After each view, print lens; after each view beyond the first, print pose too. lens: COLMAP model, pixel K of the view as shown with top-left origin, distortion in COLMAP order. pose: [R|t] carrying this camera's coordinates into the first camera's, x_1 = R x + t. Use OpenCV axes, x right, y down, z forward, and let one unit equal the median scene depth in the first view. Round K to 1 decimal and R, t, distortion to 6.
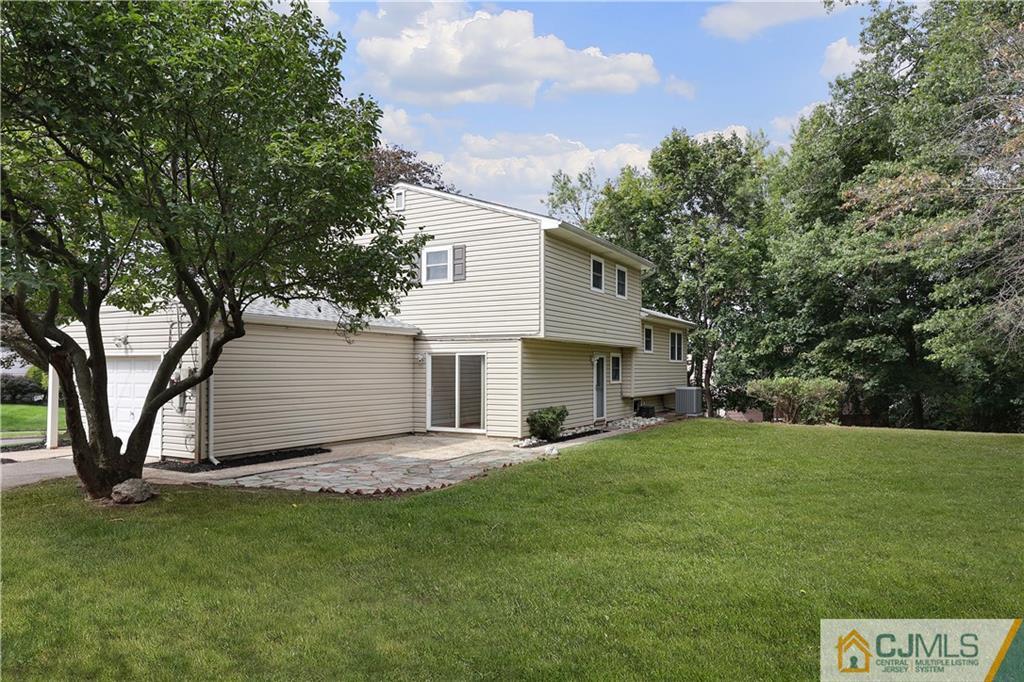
lens RADIAL K [[691.7, 0, 512.0], [0, 691.7, 341.0], [0, 0, 1]] dist [-0.266137, -0.000380]
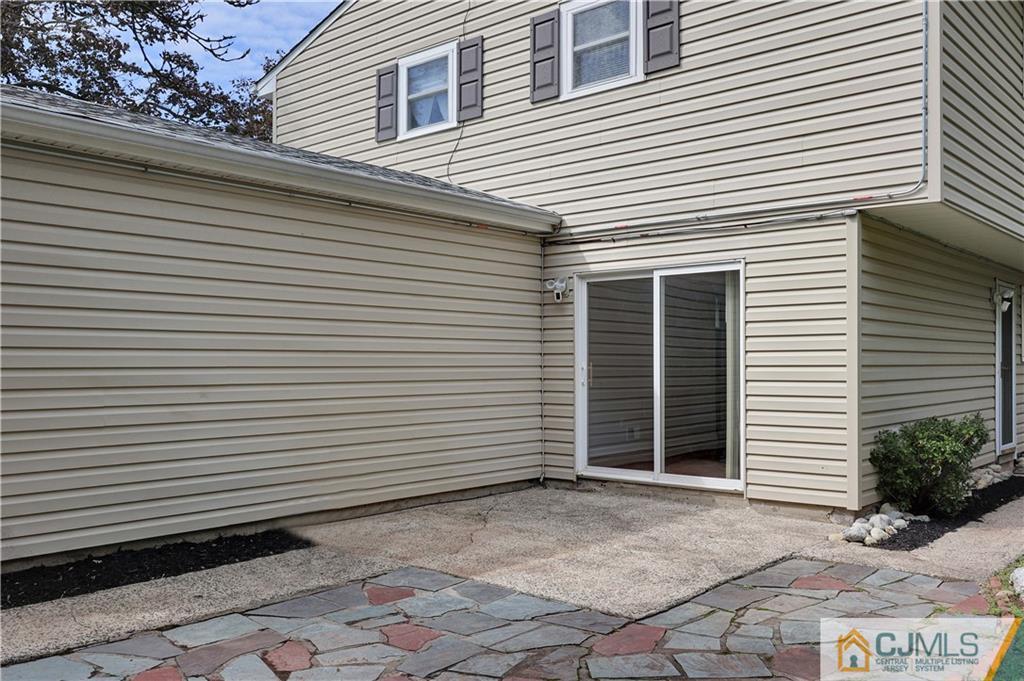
lens RADIAL K [[875.6, 0, 512.0], [0, 875.6, 355.2], [0, 0, 1]] dist [0.006188, 0.003345]
pose [[0.980978, -0.004333, -0.194071, -0.065452], [0.010950, 0.999394, 0.033036, 0.046754], [0.193810, -0.034533, 0.980431, 0.523064]]
